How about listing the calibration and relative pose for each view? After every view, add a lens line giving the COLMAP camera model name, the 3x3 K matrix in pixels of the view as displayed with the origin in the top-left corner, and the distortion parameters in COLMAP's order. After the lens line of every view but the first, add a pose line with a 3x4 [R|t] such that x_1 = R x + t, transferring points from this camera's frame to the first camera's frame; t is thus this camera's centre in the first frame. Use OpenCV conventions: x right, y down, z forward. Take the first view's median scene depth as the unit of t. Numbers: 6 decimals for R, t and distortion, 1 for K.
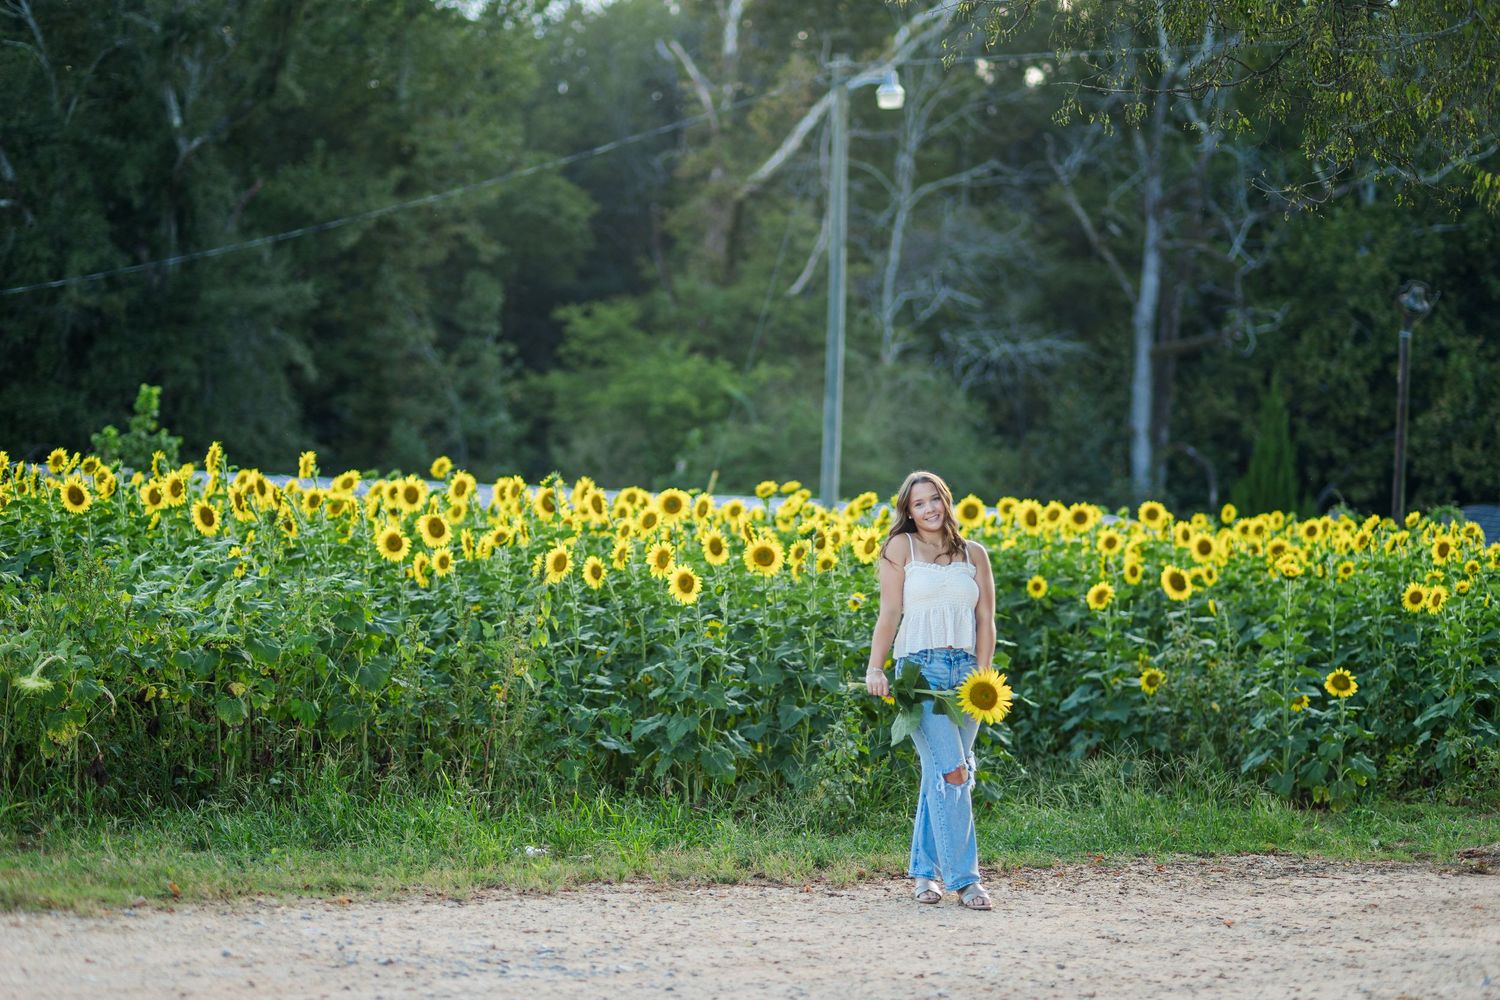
lens RADIAL K [[3536.6, 0, 750.2], [0, 3536.6, 503.7], [0, 0, 1]] dist [-0.208081, 0.000000]
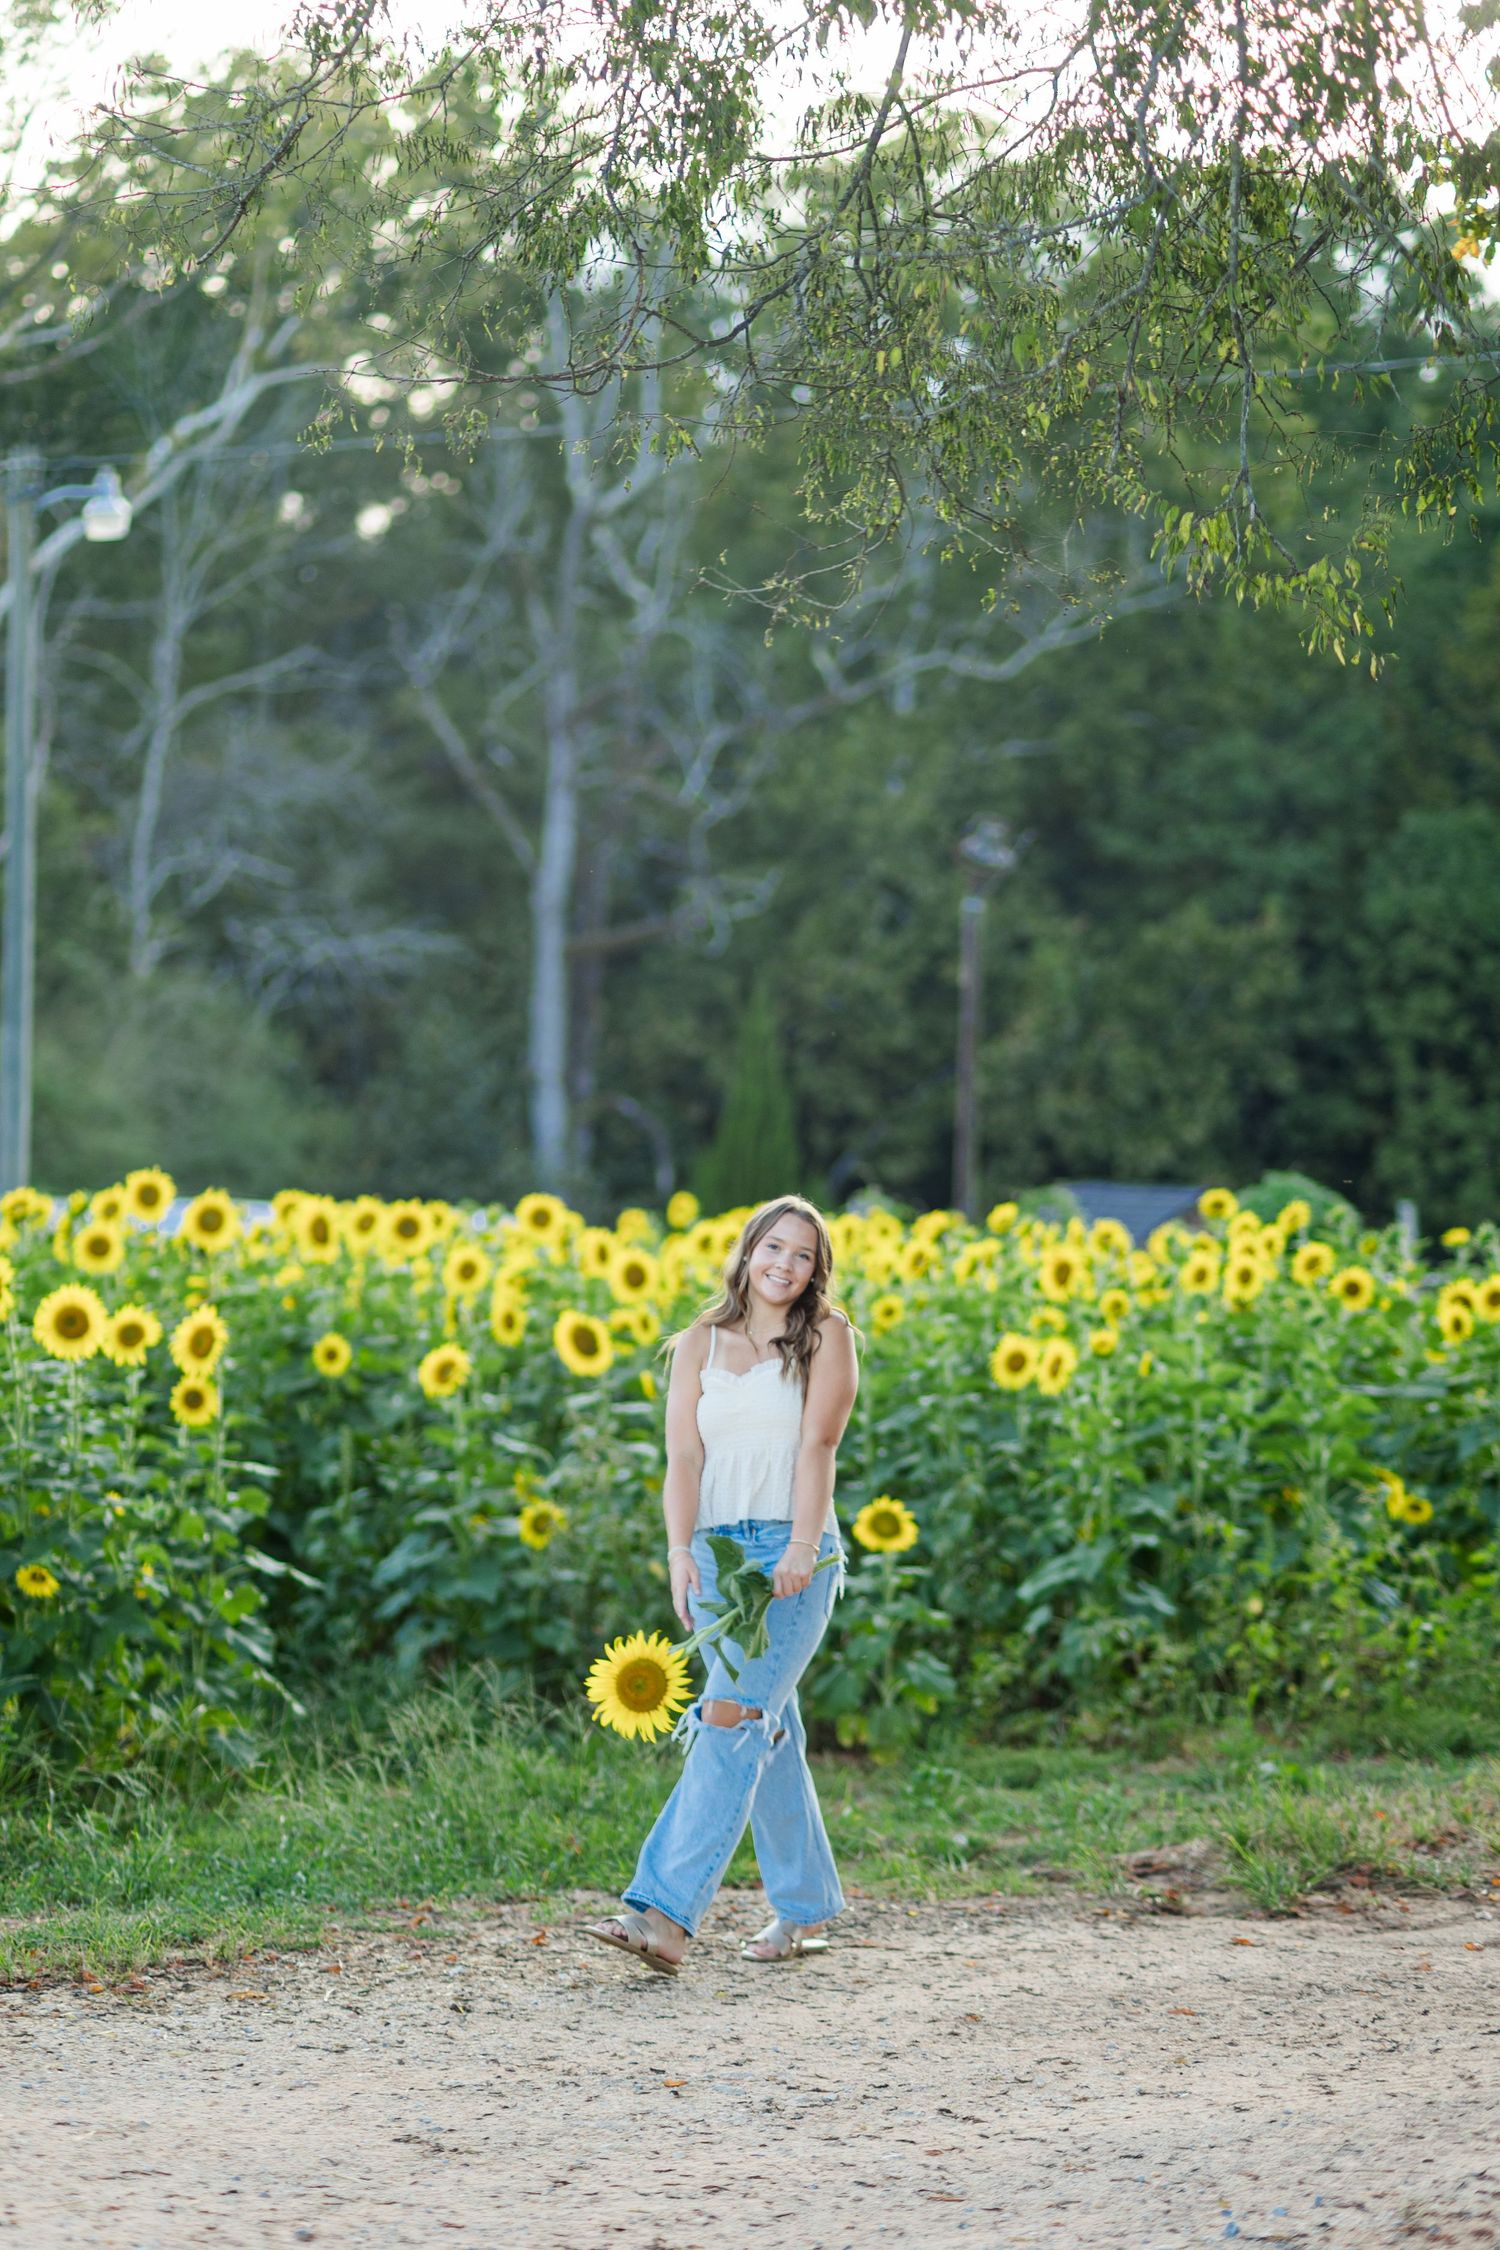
lens RADIAL K [[5304.9, 0, 748.5], [0, 5304.9, 1118.4], [0, 0, 1]] dist [-0.208081, 0.000000]
pose [[0.989328, -0.015929, 0.144830, 0.025567], [0.017938, 0.999760, -0.012576, -0.001717], [-0.144595, 0.015039, 0.989377, 0.165907]]
